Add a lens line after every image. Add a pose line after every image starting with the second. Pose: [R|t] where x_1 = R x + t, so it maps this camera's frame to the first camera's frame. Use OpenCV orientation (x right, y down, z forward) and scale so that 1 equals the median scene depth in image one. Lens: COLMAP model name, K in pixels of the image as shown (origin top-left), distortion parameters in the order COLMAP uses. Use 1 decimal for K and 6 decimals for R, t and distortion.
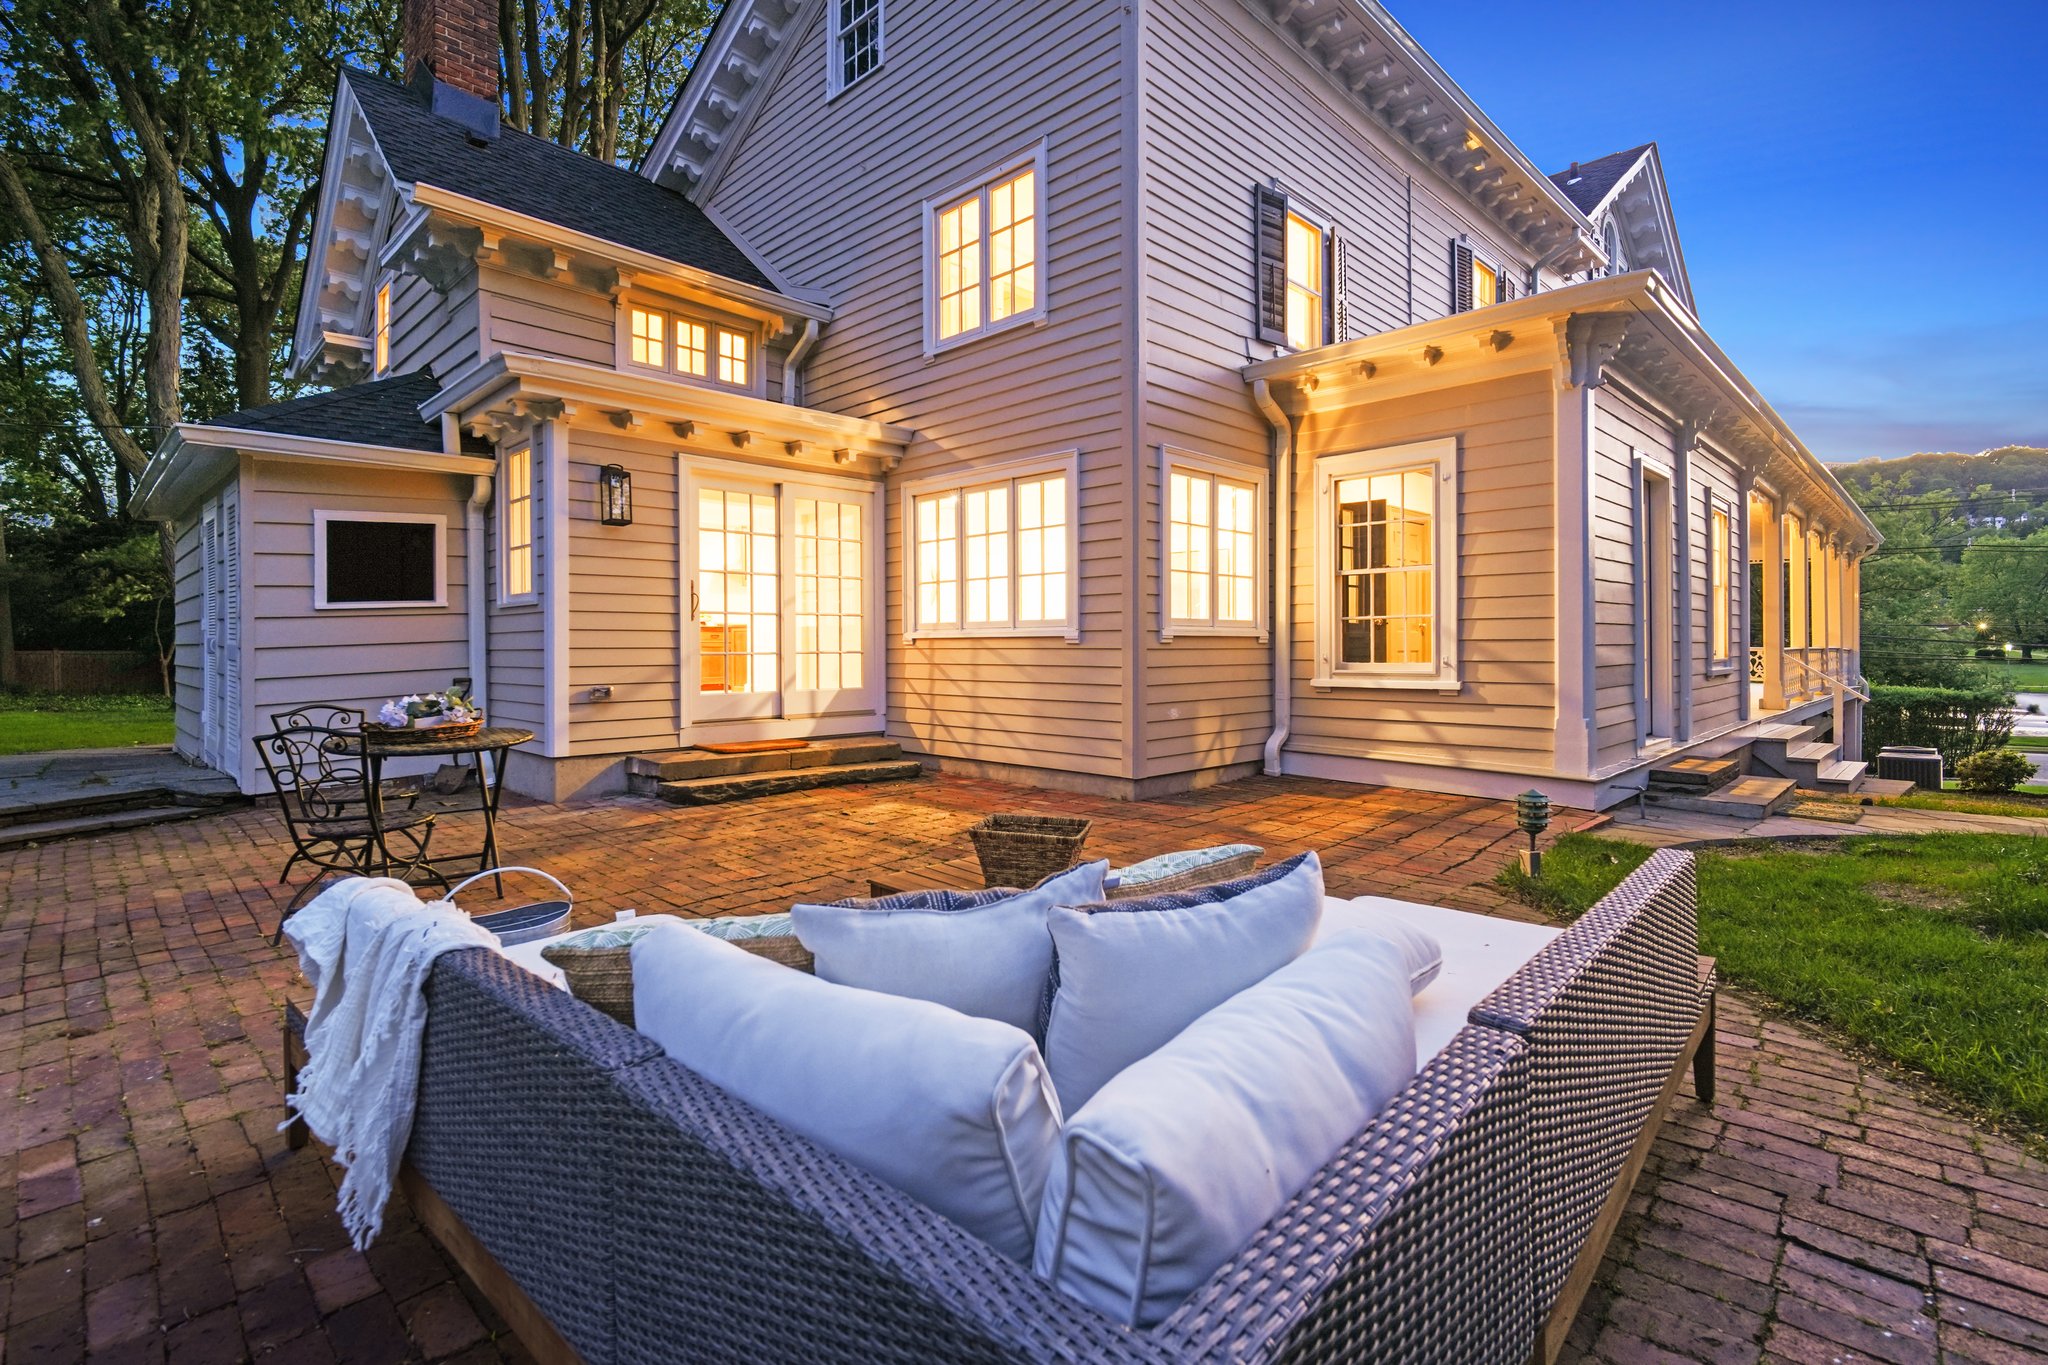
lens RADIAL K [[969.3, 0, 1030.0], [0, 969.3, 642.8], [0, 0, 1]] dist [-0.009857, -0.000628]
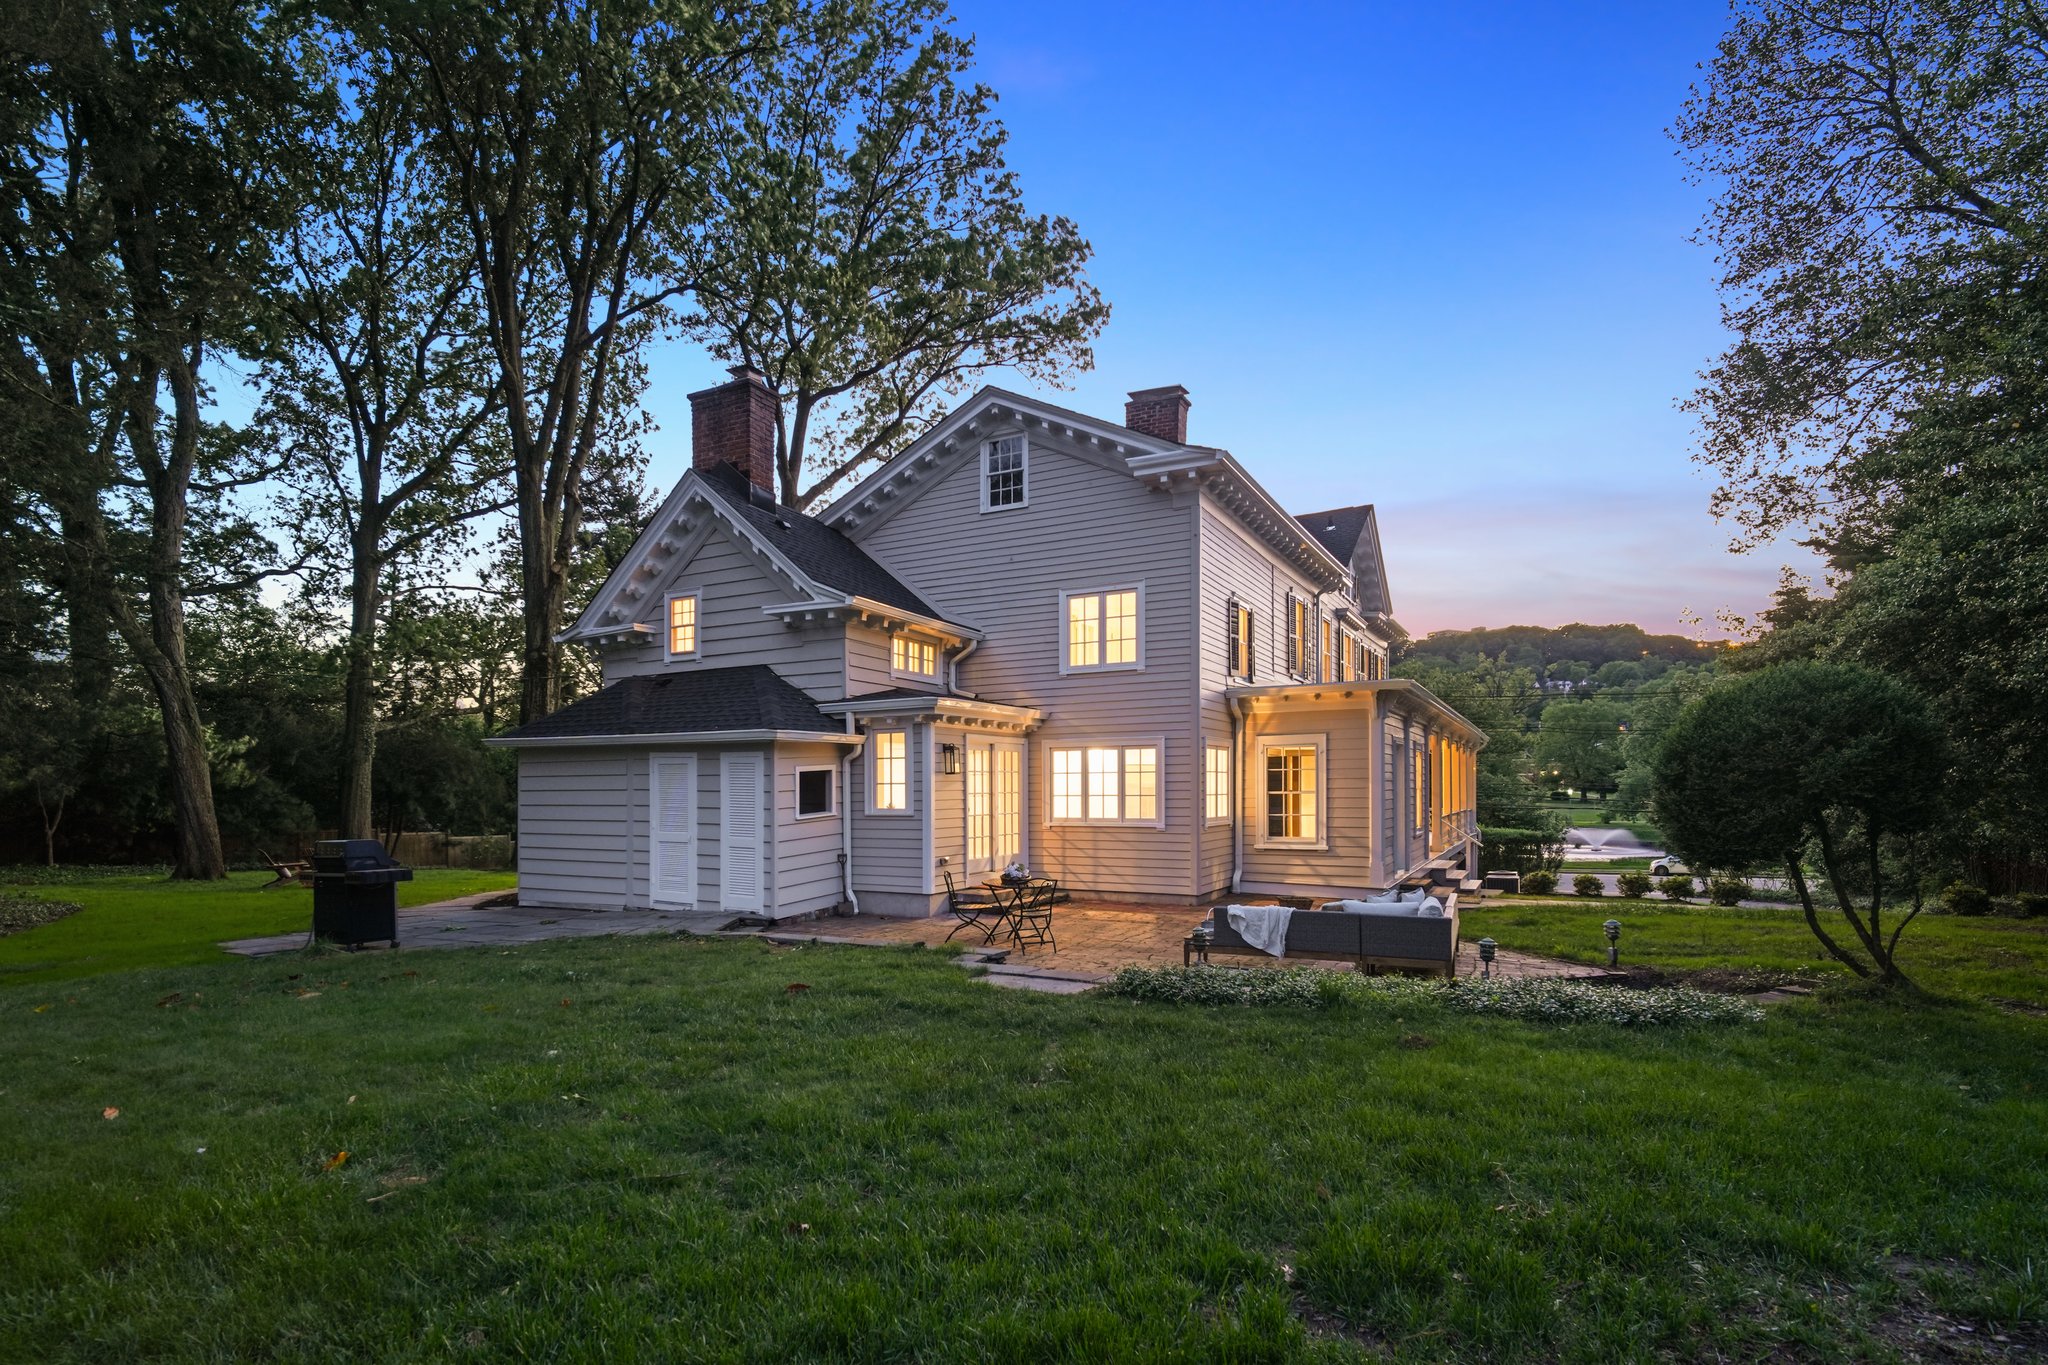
lens RADIAL K [[969.3, 0, 1039.3], [0, 969.3, 784.2], [0, 0, 1]] dist [-0.009857, -0.000628]
pose [[0.957968, -0.001613, 0.286869, -0.703032], [0.002369, 0.999995, -0.002288, -0.083440], [-0.286864, 0.002872, 0.957967, -0.789519]]
